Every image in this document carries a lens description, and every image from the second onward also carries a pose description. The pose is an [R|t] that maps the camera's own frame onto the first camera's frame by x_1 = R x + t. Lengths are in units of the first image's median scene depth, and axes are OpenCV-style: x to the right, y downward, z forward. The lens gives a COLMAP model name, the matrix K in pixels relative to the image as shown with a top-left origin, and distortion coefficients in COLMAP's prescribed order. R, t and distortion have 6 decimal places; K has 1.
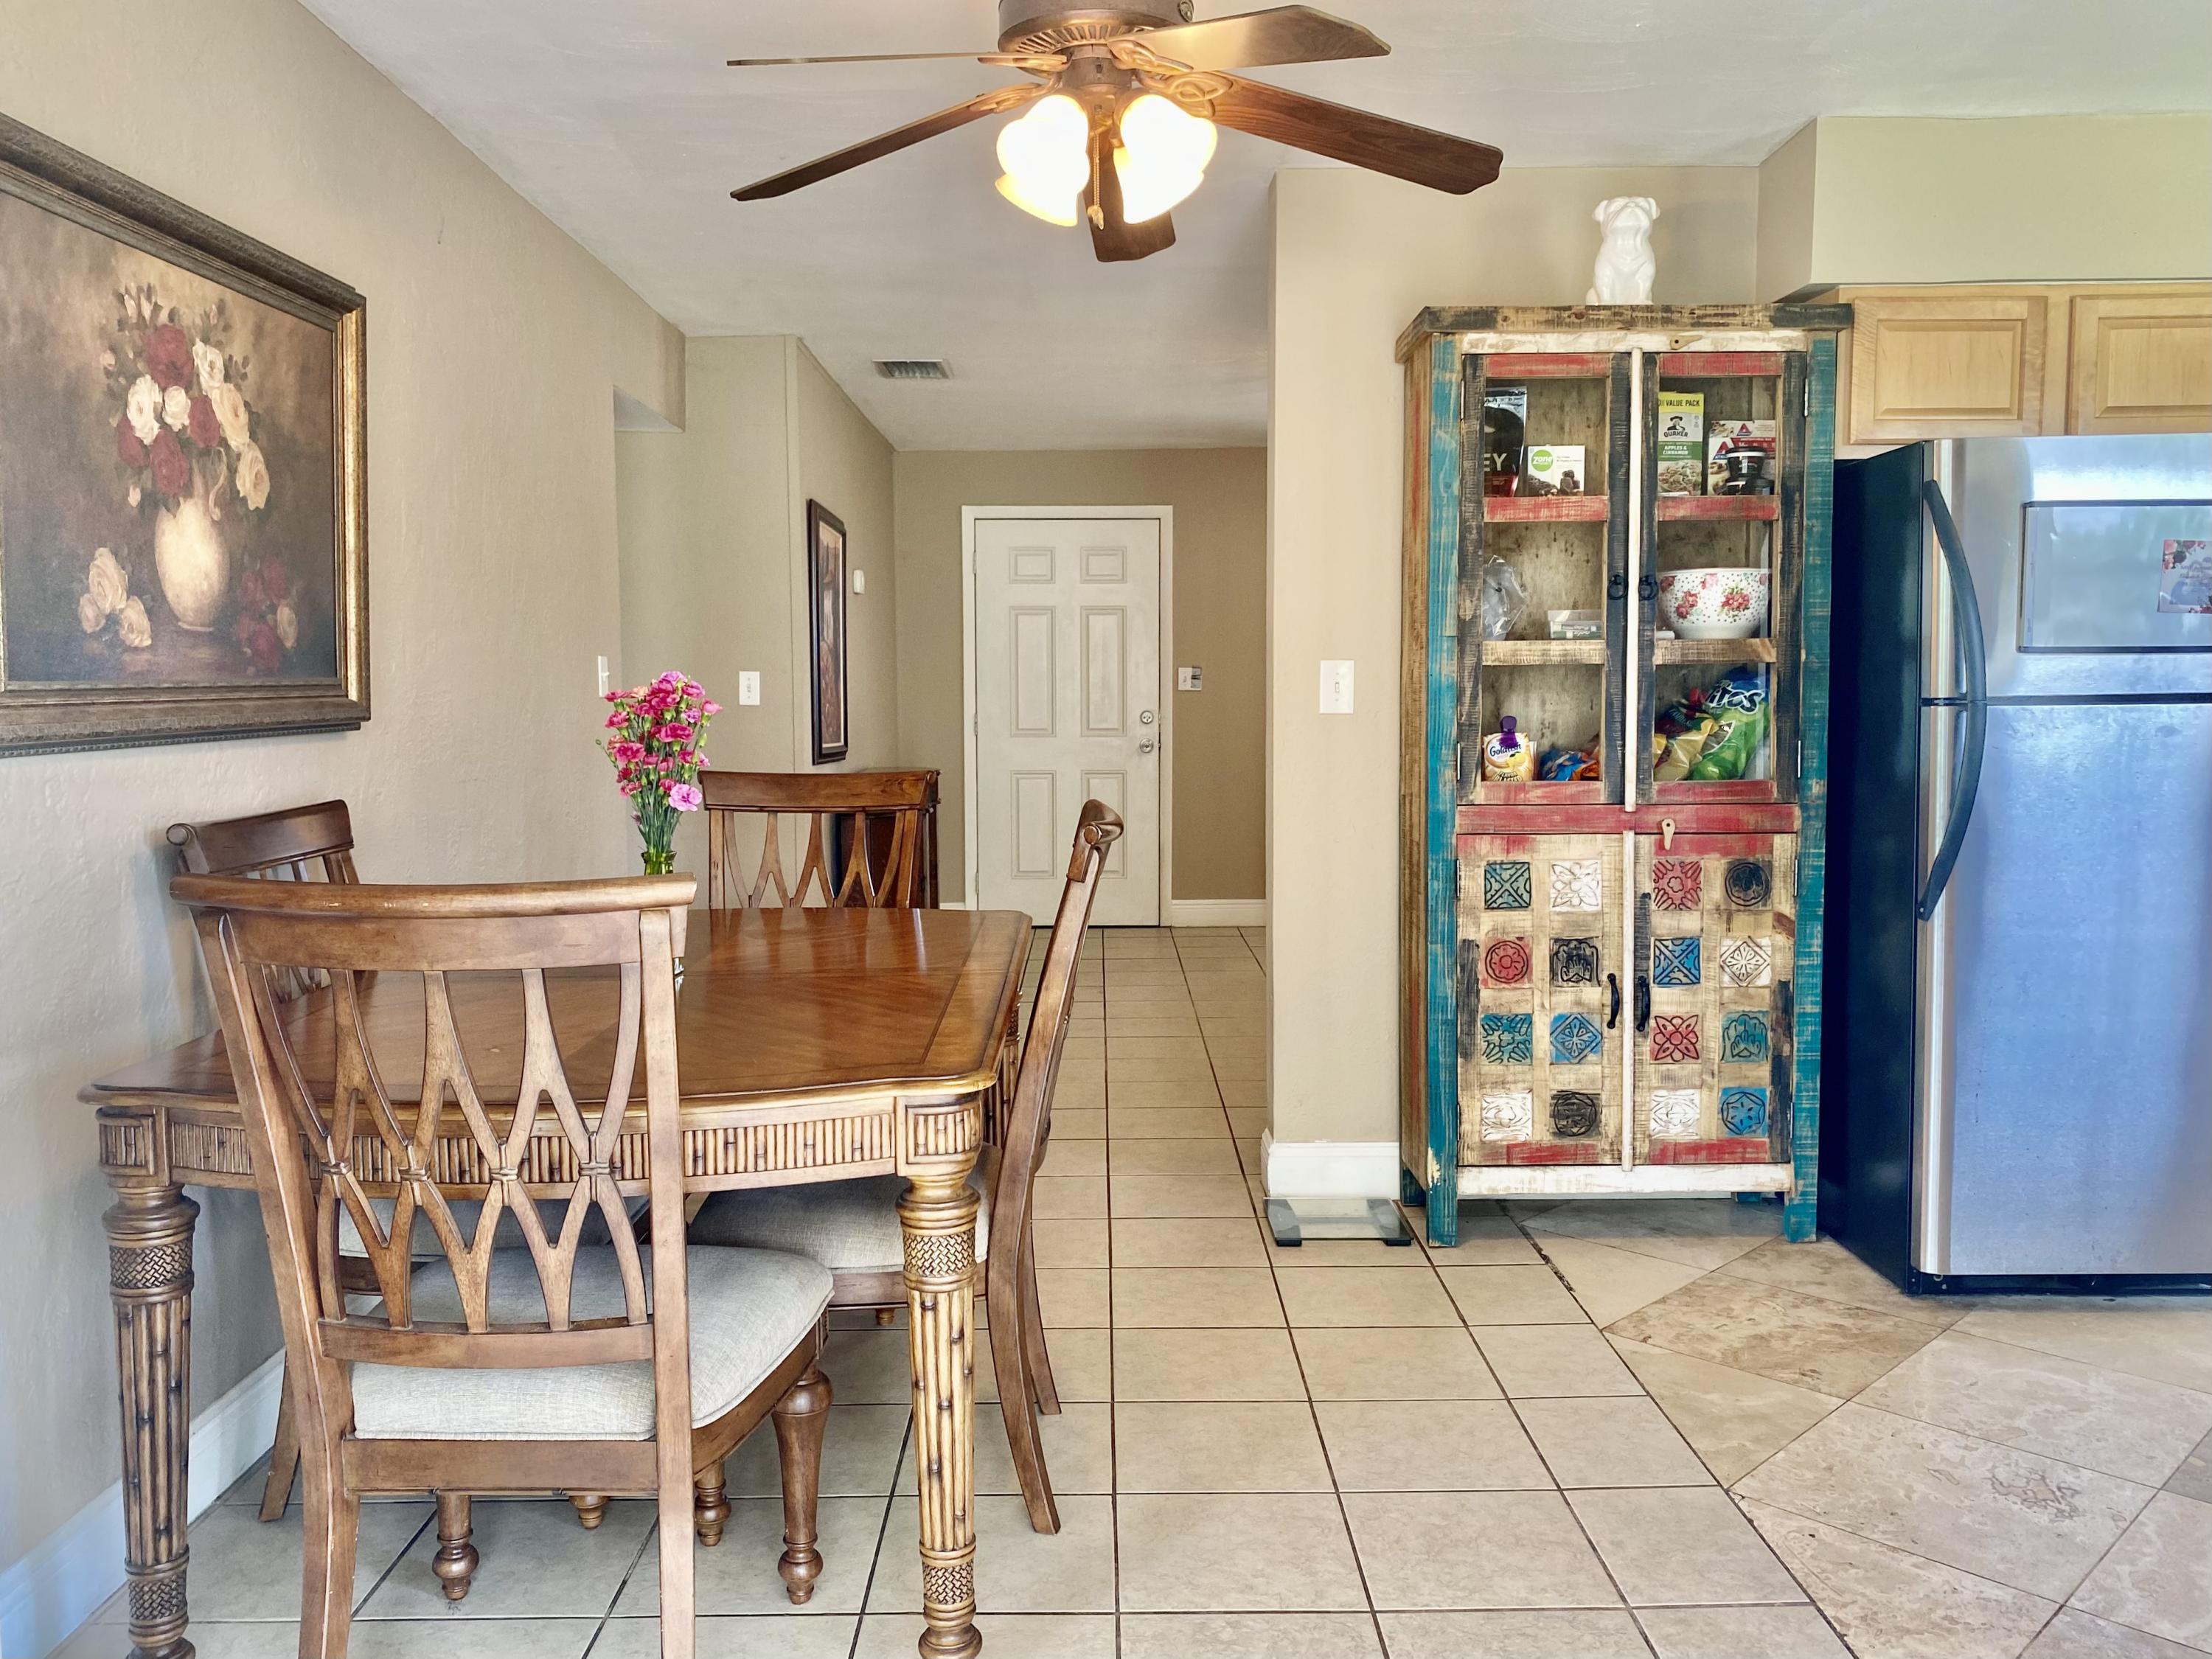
lens RADIAL K [[1689.1, 0, 1128.8], [0, 1689.1, 848.5], [0, 0, 1]] dist [0.025400, -0.019539]
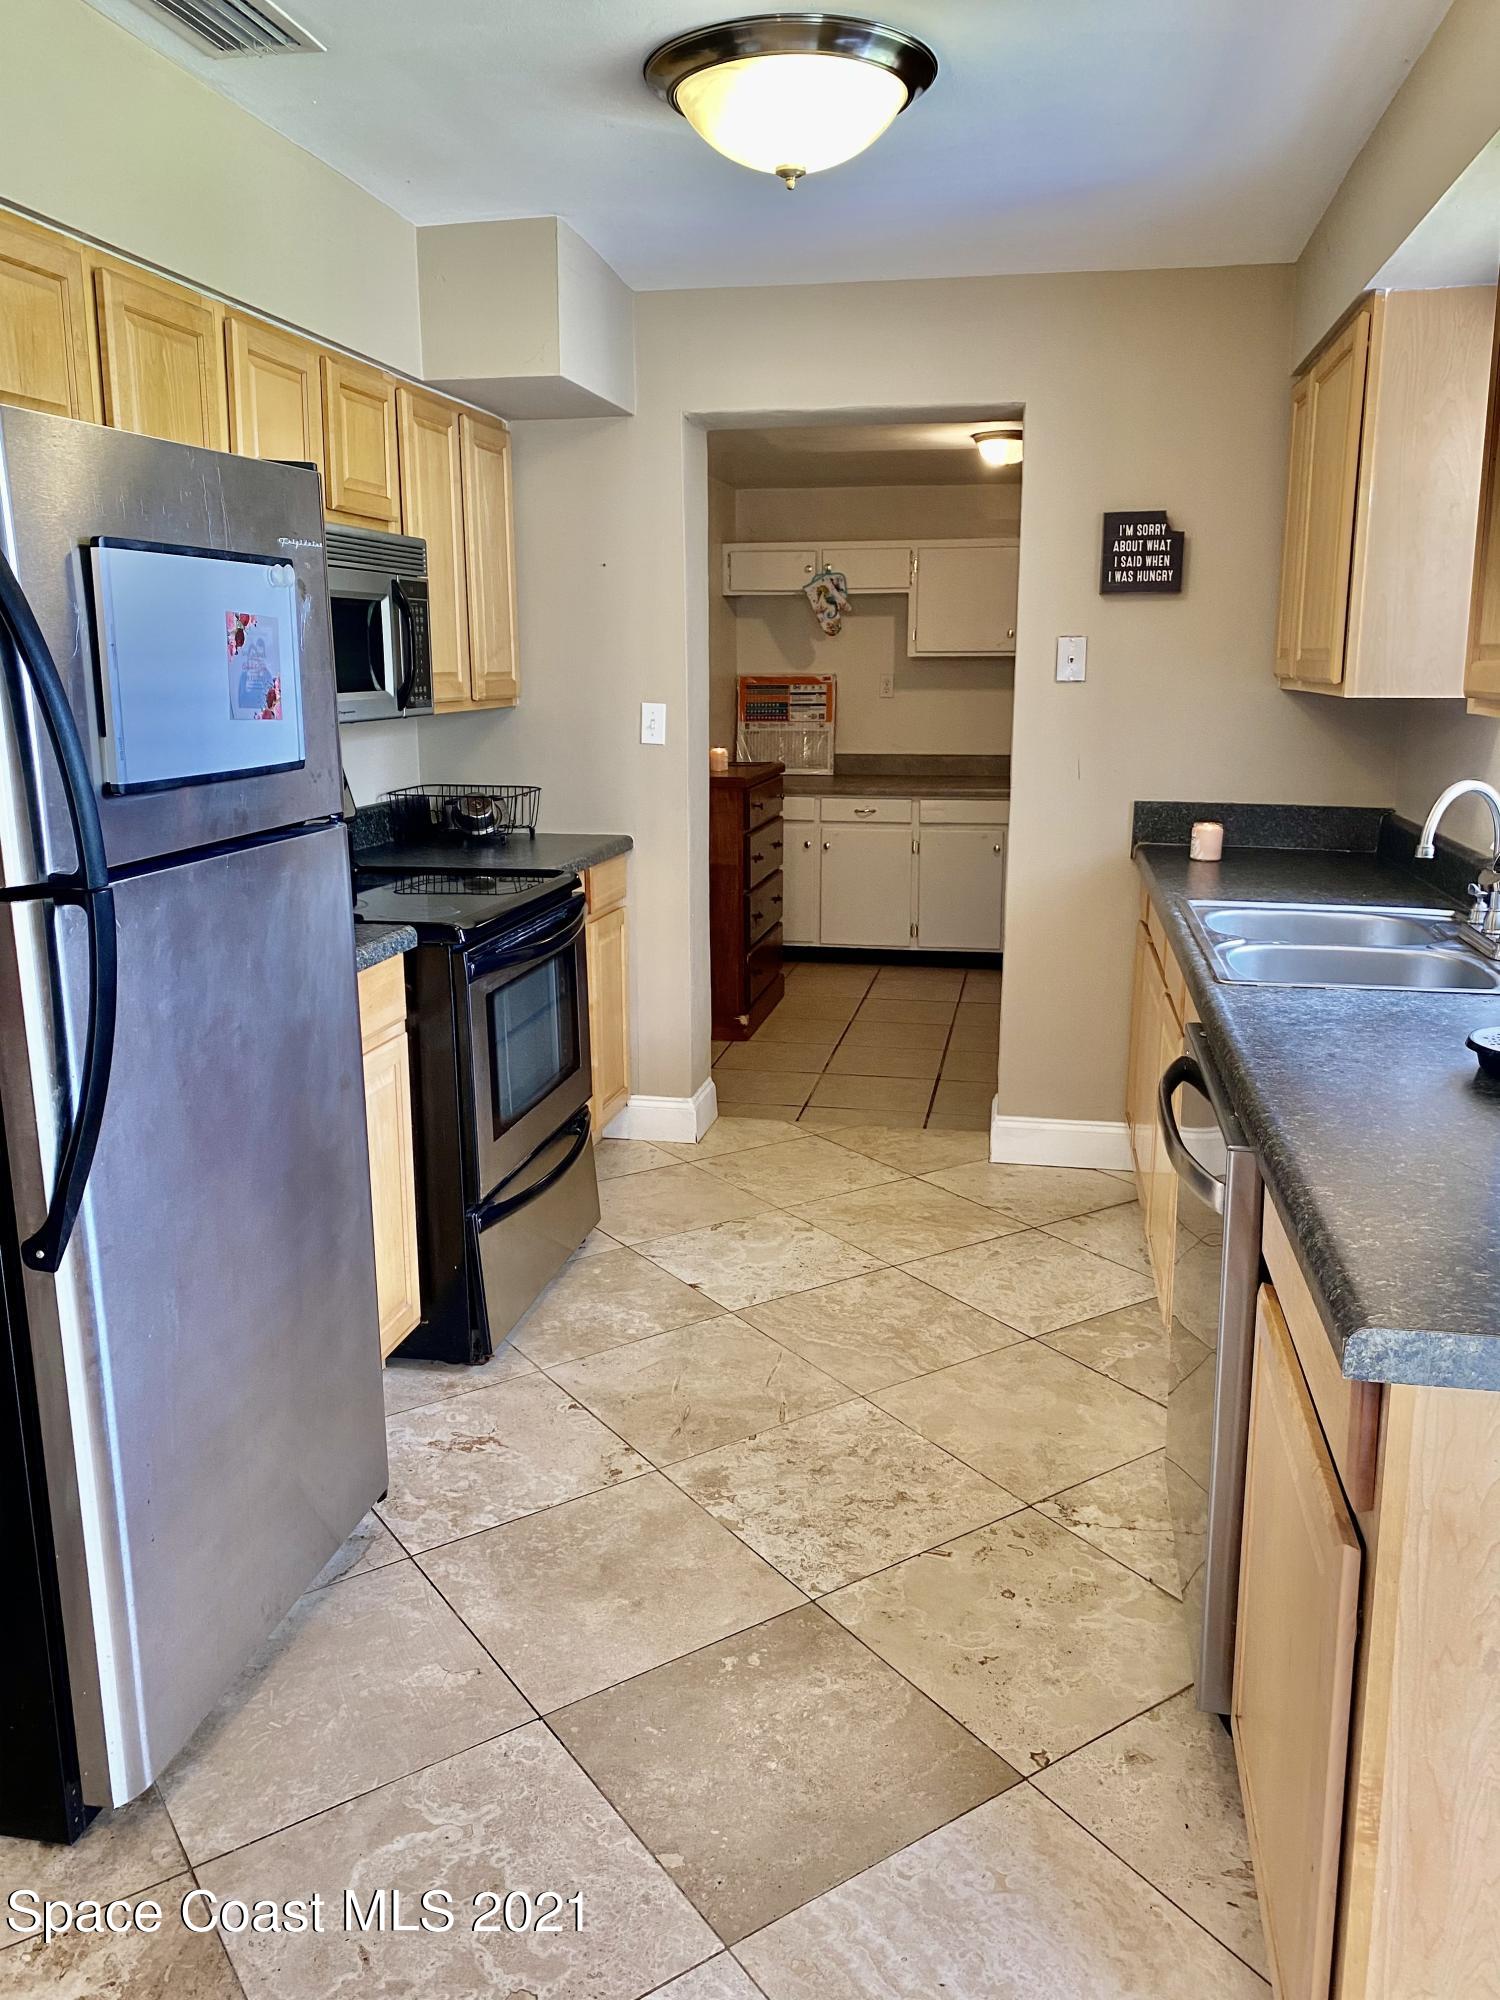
lens RADIAL K [[1527.2, 0, 736.9], [0, 1527.2, 986.4], [0, 0, 1]] dist [0.025400, -0.019539]
pose [[0.196505, -0.203132, 0.959230, 0.042913], [0.090050, 0.977909, 0.188641, -0.144966], [-0.976359, 0.049310, 0.210456, 0.745250]]
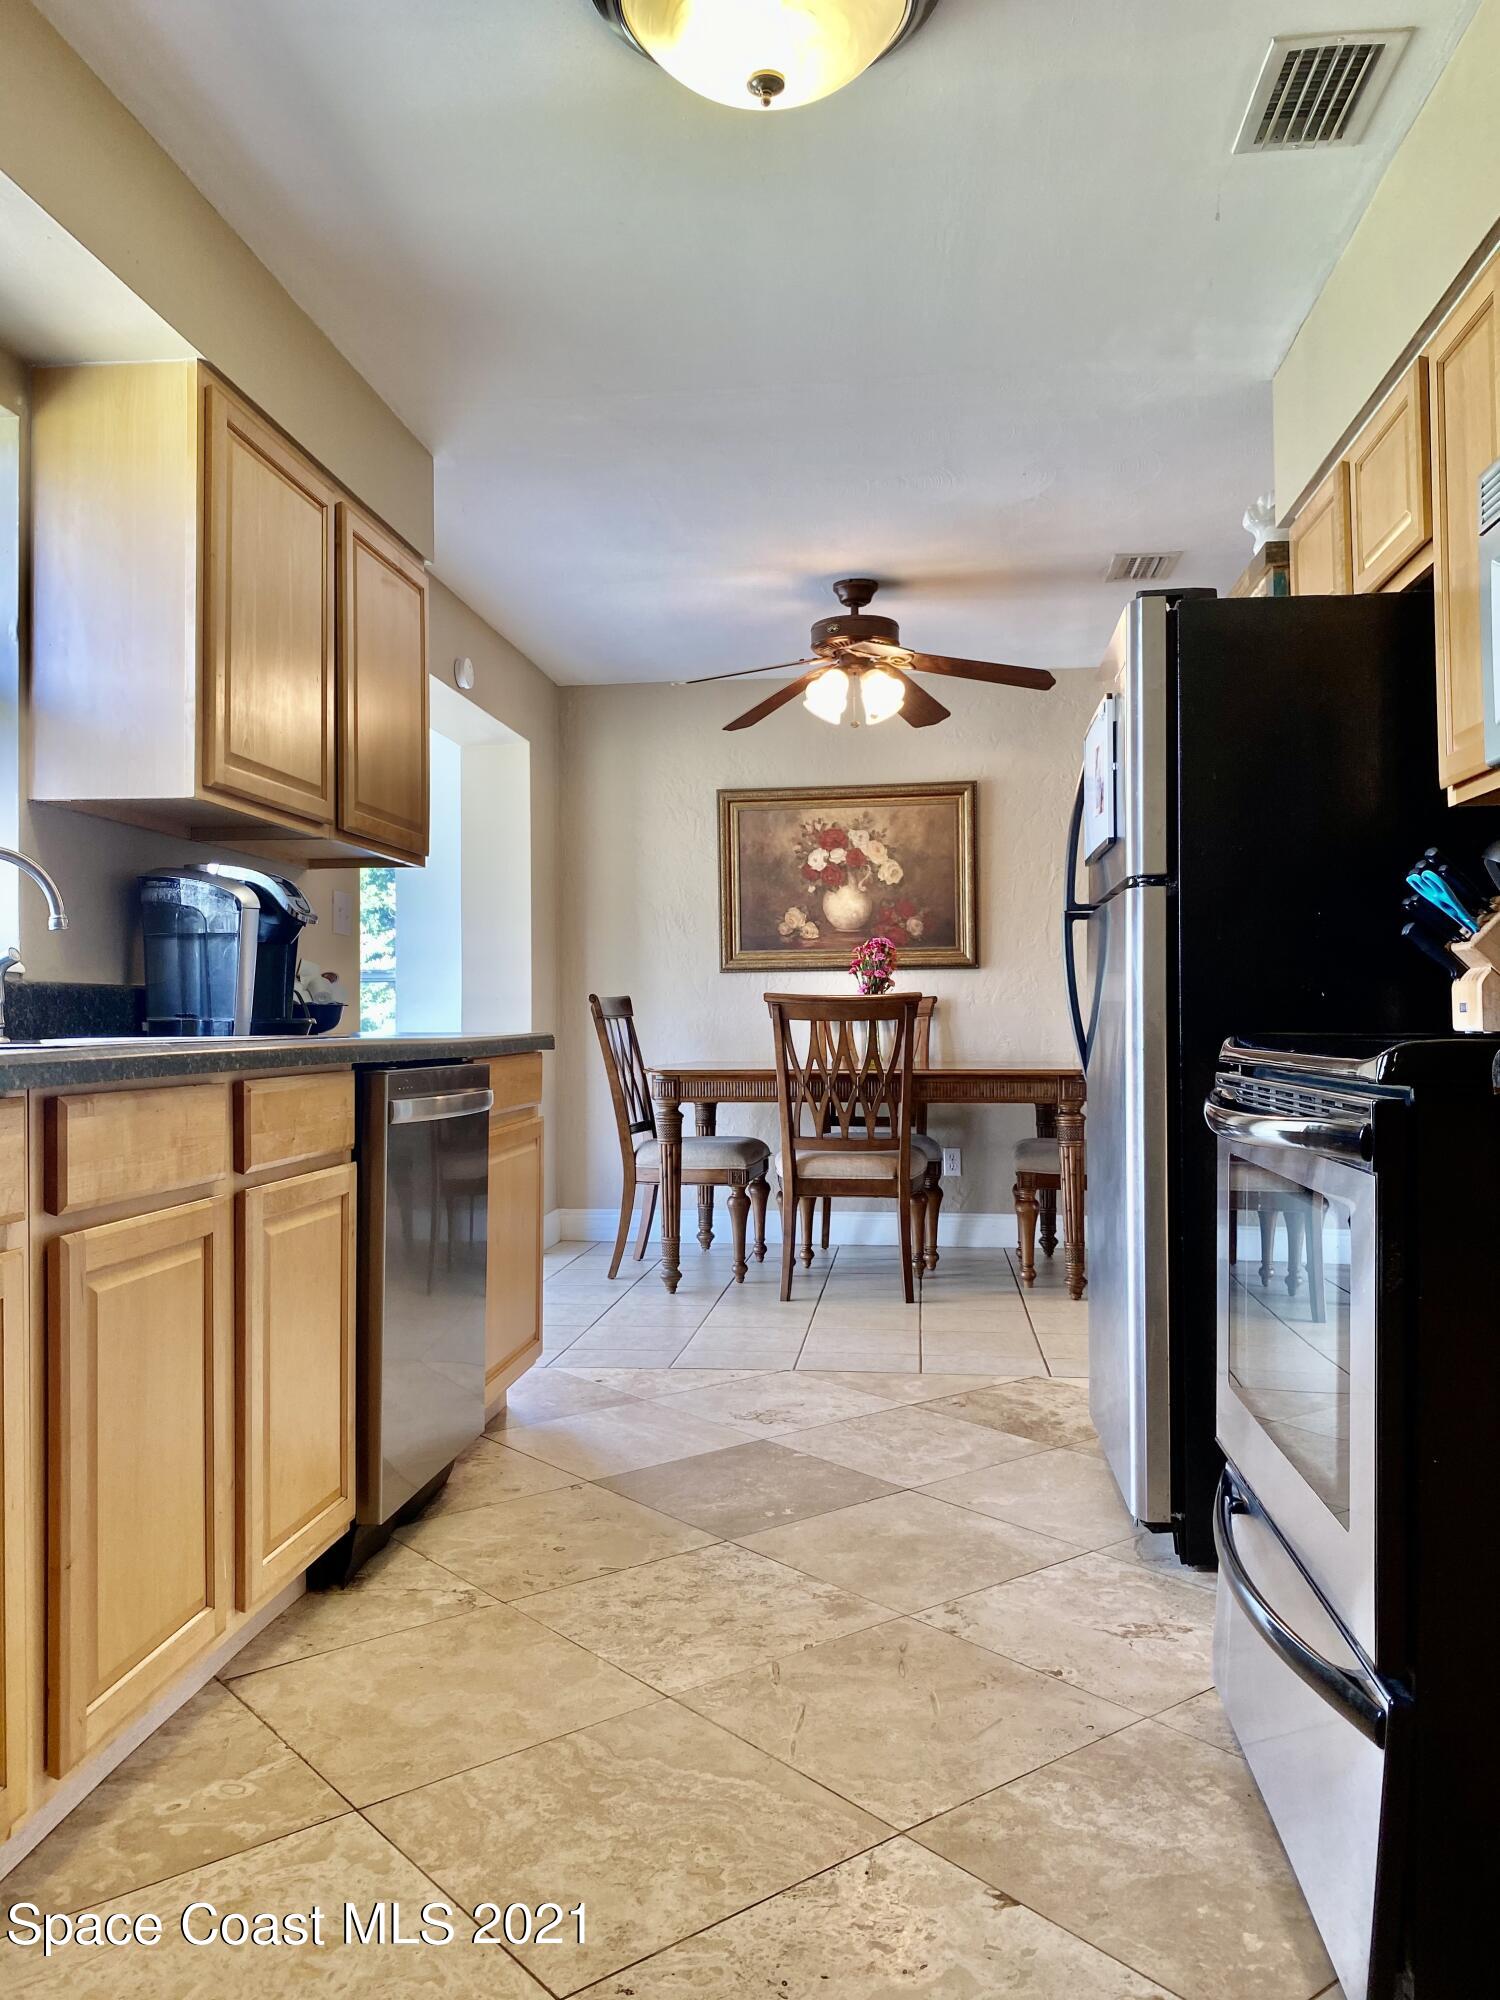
lens RADIAL K [[1527.2, 0, 763.0], [0, 1527.2, 980.9], [0, 0, 1]] dist [0.025400, -0.019539]
pose [[-0.103130, -0.016610, -0.994529, 1.741783], [-0.081580, 0.996633, -0.008186, -0.011957], [0.991317, 0.080289, -0.104138, 0.989933]]
